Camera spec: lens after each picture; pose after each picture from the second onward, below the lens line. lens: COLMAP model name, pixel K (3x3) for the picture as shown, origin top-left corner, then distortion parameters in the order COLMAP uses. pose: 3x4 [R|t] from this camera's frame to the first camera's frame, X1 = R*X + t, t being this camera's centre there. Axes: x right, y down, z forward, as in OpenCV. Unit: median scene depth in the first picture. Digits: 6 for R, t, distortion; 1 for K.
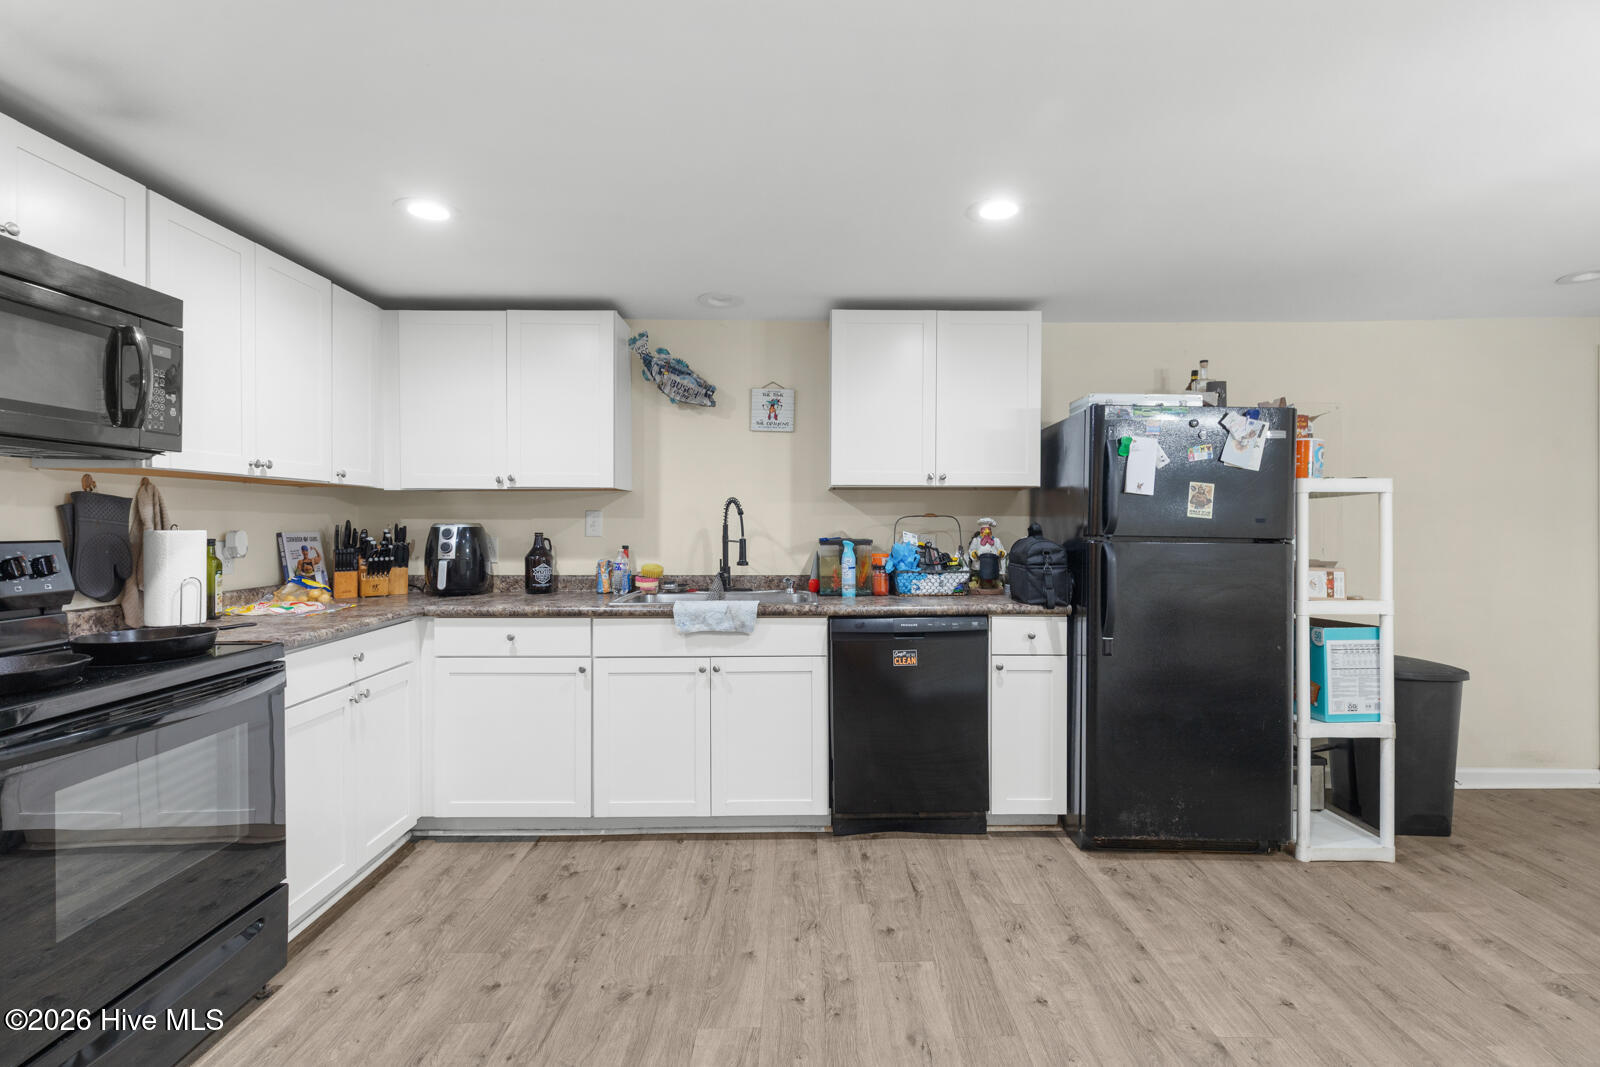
lens RADIAL K [[719.9, 0, 804.9], [0, 719.9, 527.0], [0, 0, 1]] dist [0.001939, -0.000611]
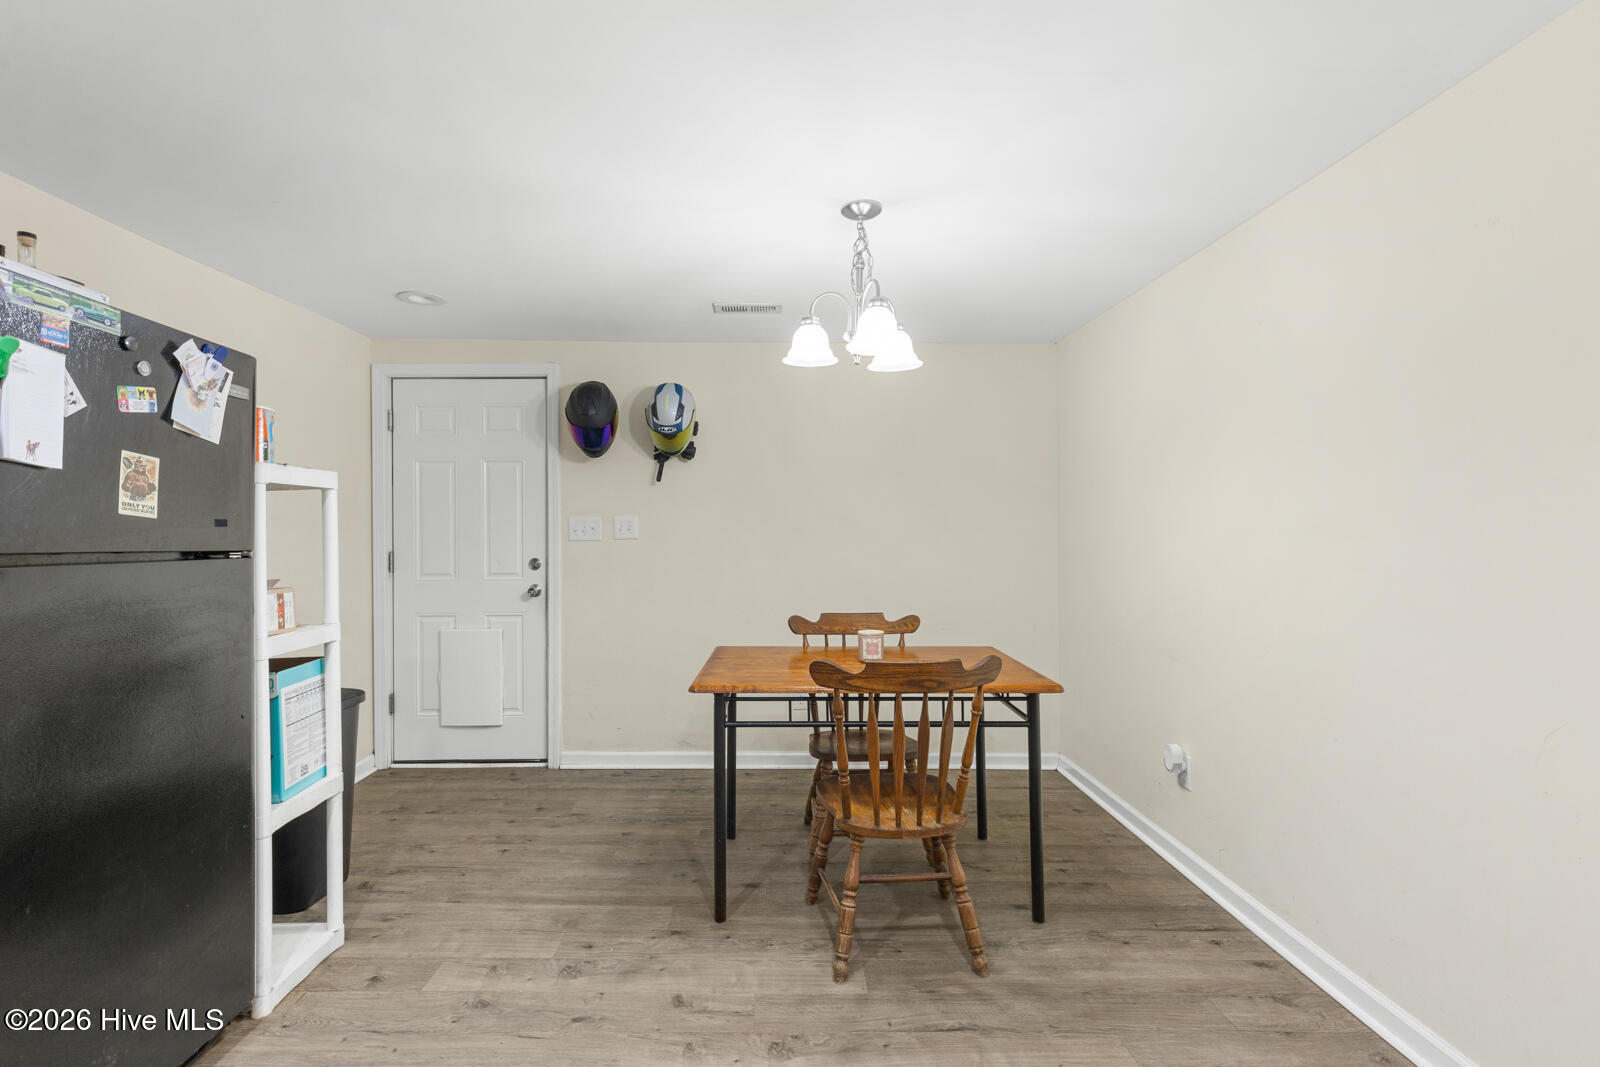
lens RADIAL K [[738.1, 0, 772.3], [0, 738.1, 528.0], [0, 0, 1]] dist [0.001586, 0.000331]
pose [[-0.001384, 0.001526, 0.999998, -0.019446], [0.004171, 0.999990, -0.001520, -0.001165], [-0.999990, 0.004169, -0.001390, 0.486880]]
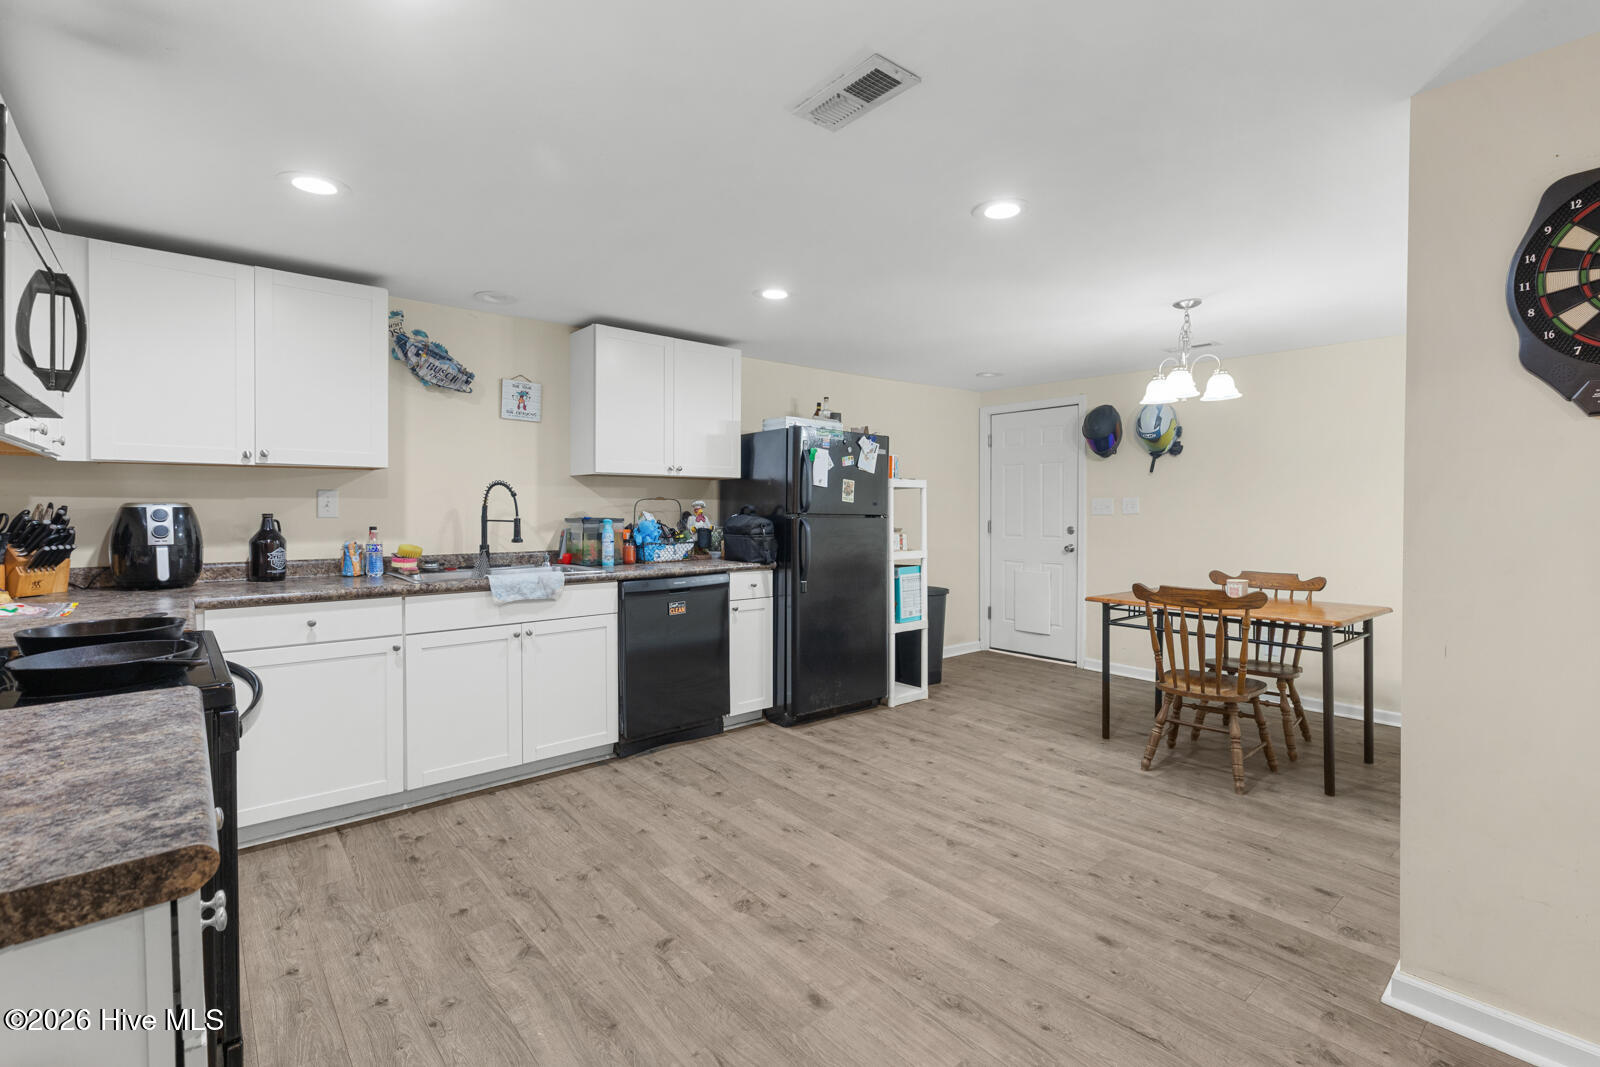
lens RADIAL K [[734.5, 0, 798.6], [0, 734.5, 516.8], [0, 0, 1]] dist [0.000941, -0.000218]
pose [[0.766703, -0.007030, 0.641963, -0.540735], [-0.000167, 0.999938, 0.011150, 0.001622], [-0.642002, -0.008656, 0.766654, -0.158631]]
